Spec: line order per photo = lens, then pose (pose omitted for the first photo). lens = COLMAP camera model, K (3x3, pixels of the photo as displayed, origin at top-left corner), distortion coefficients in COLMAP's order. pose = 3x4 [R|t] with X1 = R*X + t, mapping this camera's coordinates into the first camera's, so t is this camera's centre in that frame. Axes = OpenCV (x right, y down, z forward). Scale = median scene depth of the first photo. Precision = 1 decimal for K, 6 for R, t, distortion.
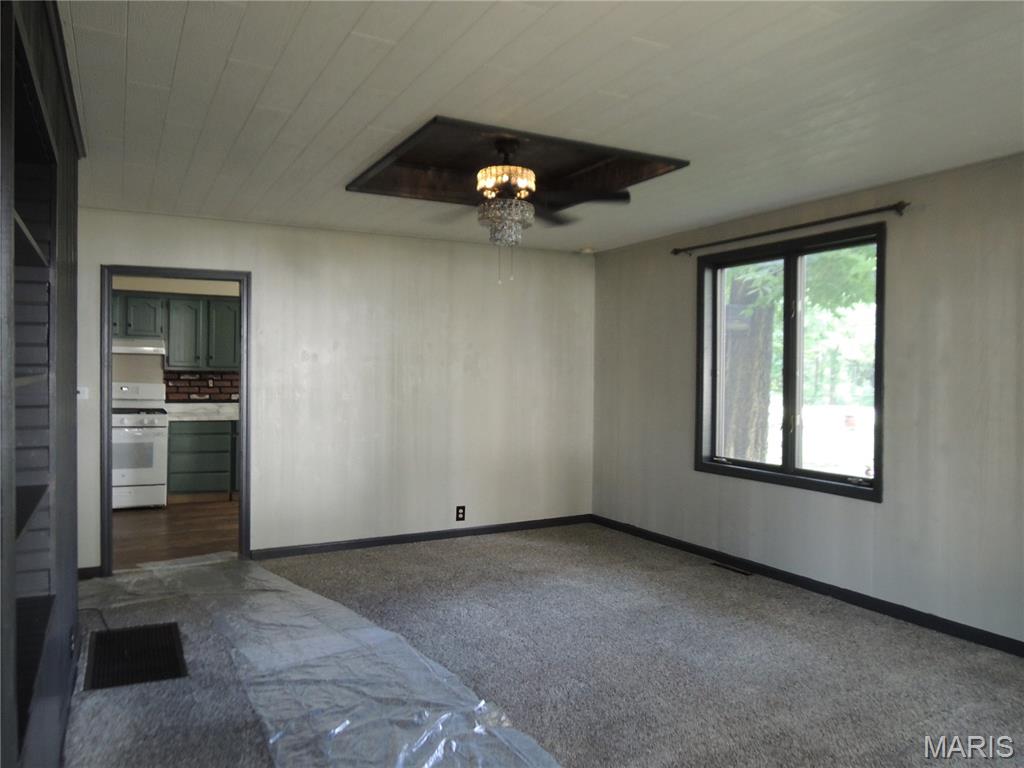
lens RADIAL K [[729.6, 0, 513.6], [0, 729.6, 388.9], [0, 0, 1]] dist [-0.031030, 0.002256]
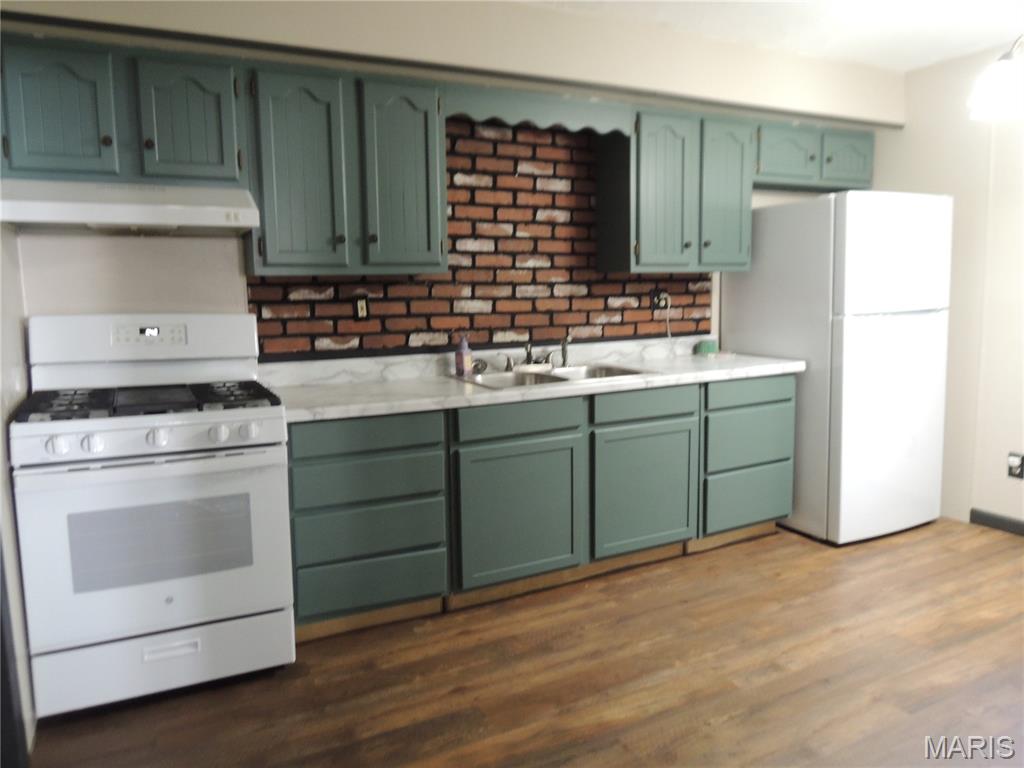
lens RADIAL K [[729.6, 0, 510.6], [0, 729.6, 383.9], [0, 0, 1]] dist [-0.031030, 0.002256]
pose [[0.999387, -0.026828, -0.022495, -0.341814], [0.029080, 0.993869, 0.106672, -0.007163], [0.019495, -0.107261, 0.994040, 0.626693]]
